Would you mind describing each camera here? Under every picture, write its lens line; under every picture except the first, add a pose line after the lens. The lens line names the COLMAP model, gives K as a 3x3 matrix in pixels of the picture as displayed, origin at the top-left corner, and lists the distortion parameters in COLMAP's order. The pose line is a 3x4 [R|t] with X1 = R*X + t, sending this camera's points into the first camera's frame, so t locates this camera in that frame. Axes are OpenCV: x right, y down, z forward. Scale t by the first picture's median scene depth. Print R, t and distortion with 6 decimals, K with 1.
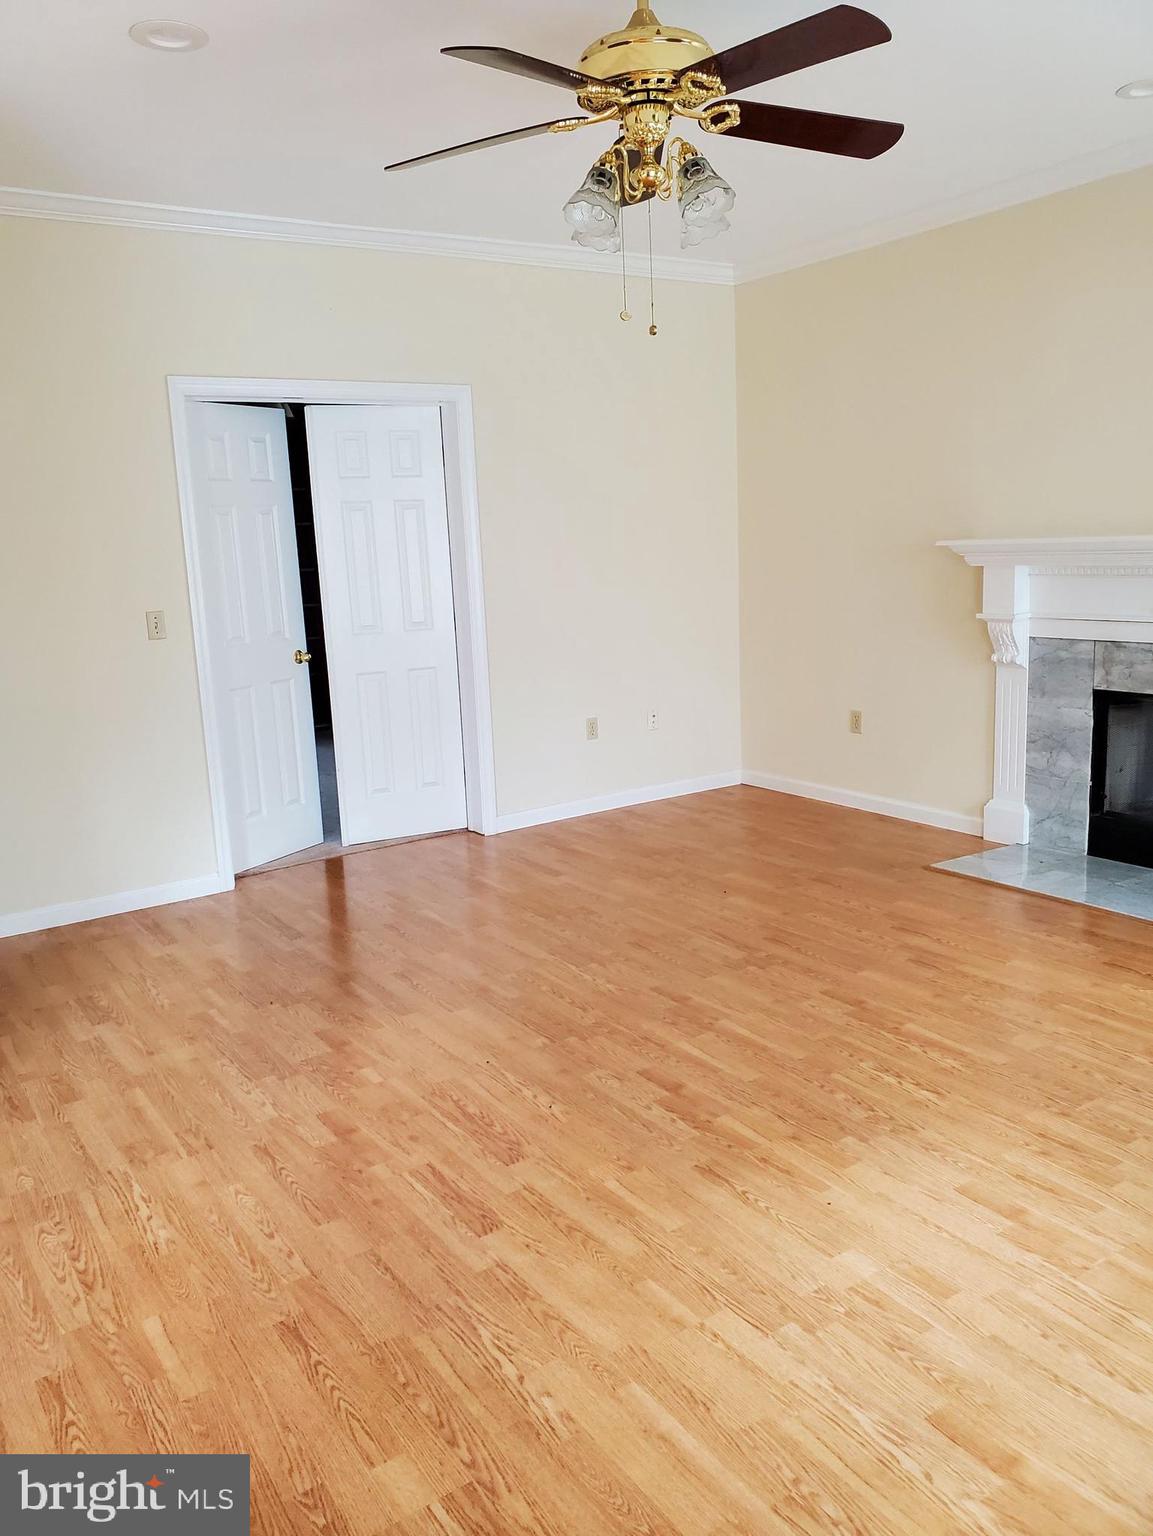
lens RADIAL K [[1189.9, 0, 533.5], [0, 1189.9, 751.1], [0, 0, 1]] dist [0.032231, 0.001161]
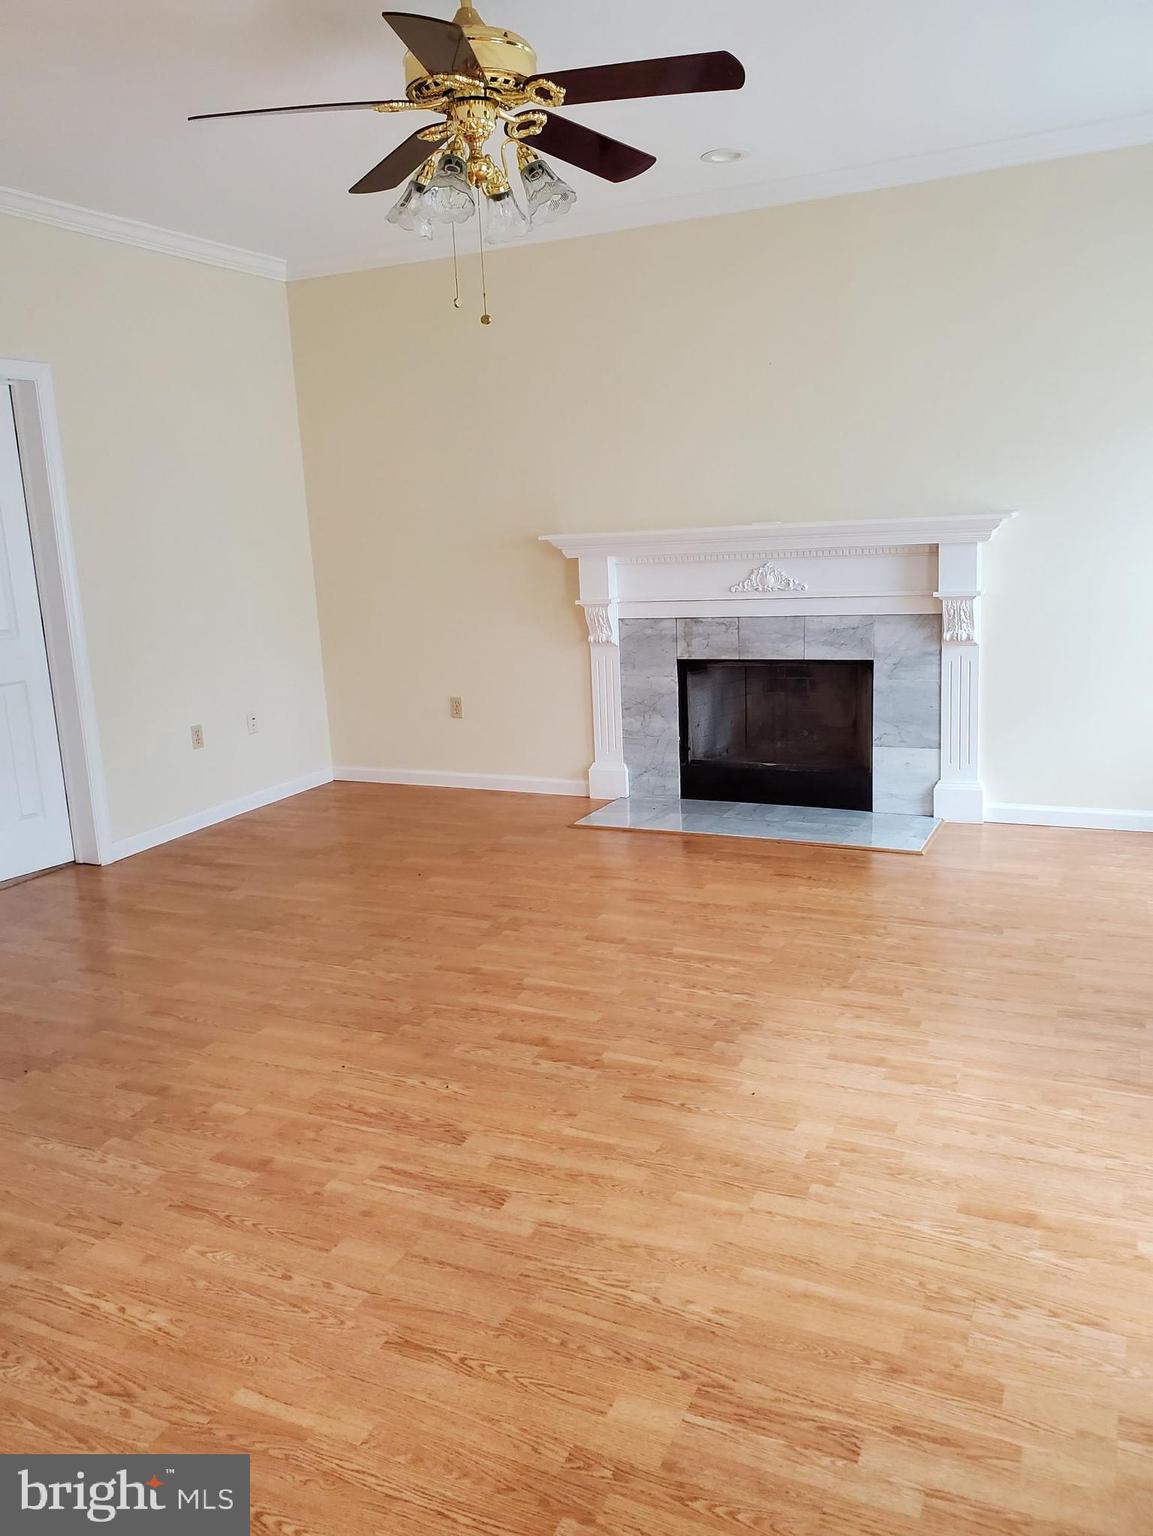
lens RADIAL K [[1189.9, 0, 547.8], [0, 1189.9, 767.0], [0, 0, 1]] dist [0.032231, 0.001161]
pose [[0.856404, -0.105437, 0.505426, -0.371214], [0.103537, 0.994112, 0.031946, 0.005476], [-0.505818, 0.024971, 0.862278, 0.076169]]
